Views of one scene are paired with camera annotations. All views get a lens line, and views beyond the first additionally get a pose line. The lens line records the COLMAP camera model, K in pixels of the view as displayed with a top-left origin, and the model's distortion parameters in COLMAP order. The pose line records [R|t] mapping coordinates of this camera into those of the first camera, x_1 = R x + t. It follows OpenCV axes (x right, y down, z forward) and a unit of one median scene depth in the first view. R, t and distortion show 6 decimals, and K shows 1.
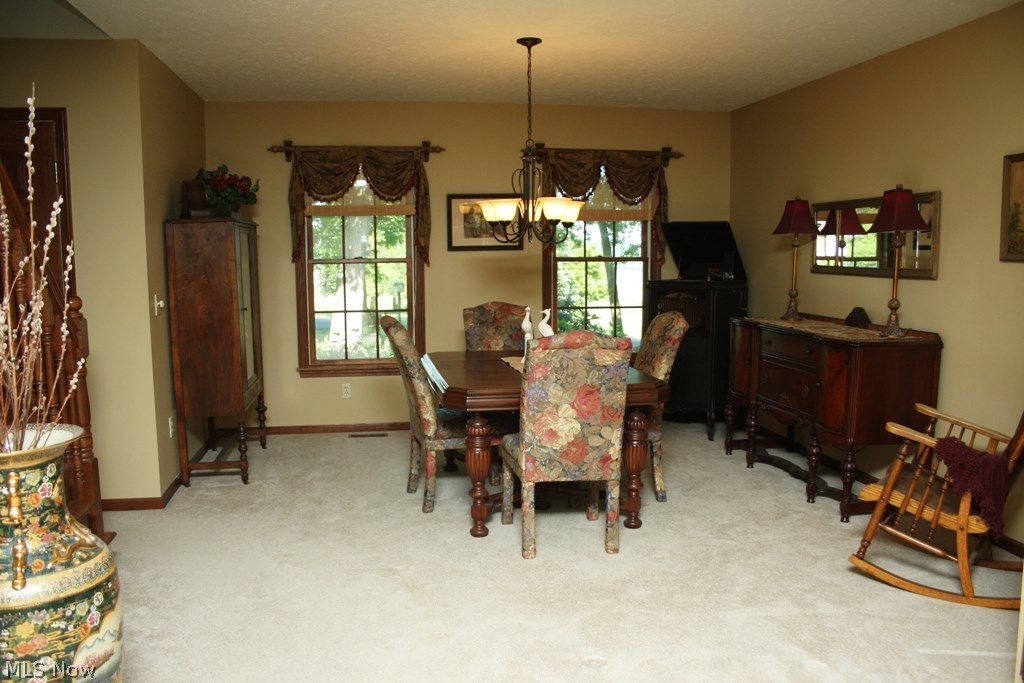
lens RADIAL K [[864.0, 0, 514.0], [0, 864.0, 369.0], [0, 0, 1]] dist [-0.166850, 0.165114]
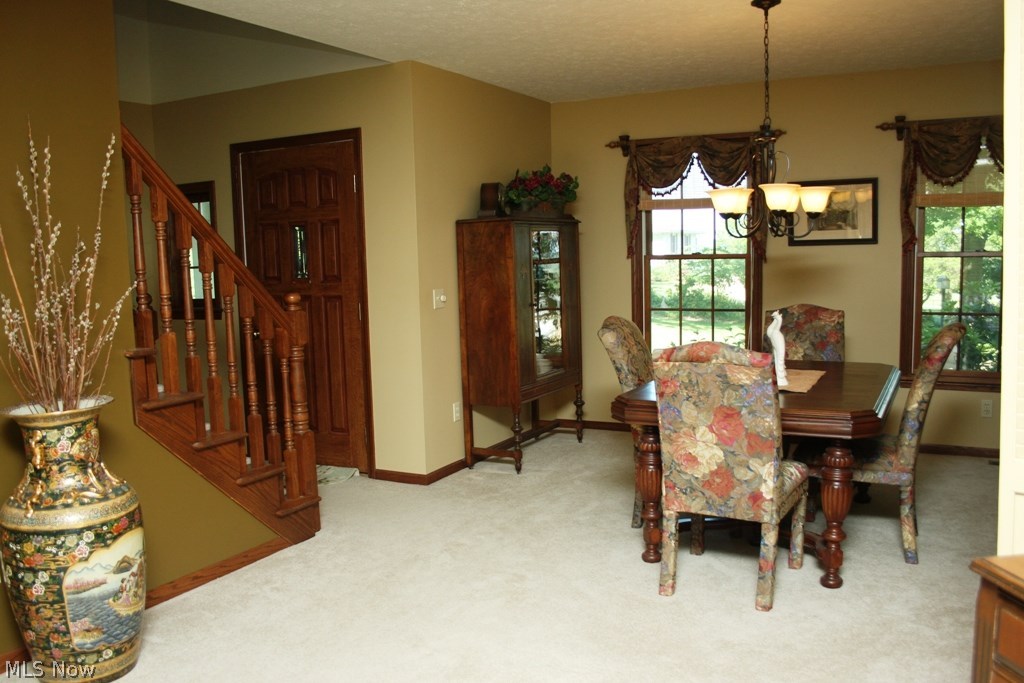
lens RADIAL K [[876.9, 0, 512.7], [0, 876.9, 374.0], [0, 0, 1]] dist [-0.150318, 0.128655]
pose [[0.799300, 0.067543, -0.597125, 0.370056], [-0.059492, 0.997676, 0.033216, -0.025278], [0.597980, 0.008974, 0.801460, 0.166422]]
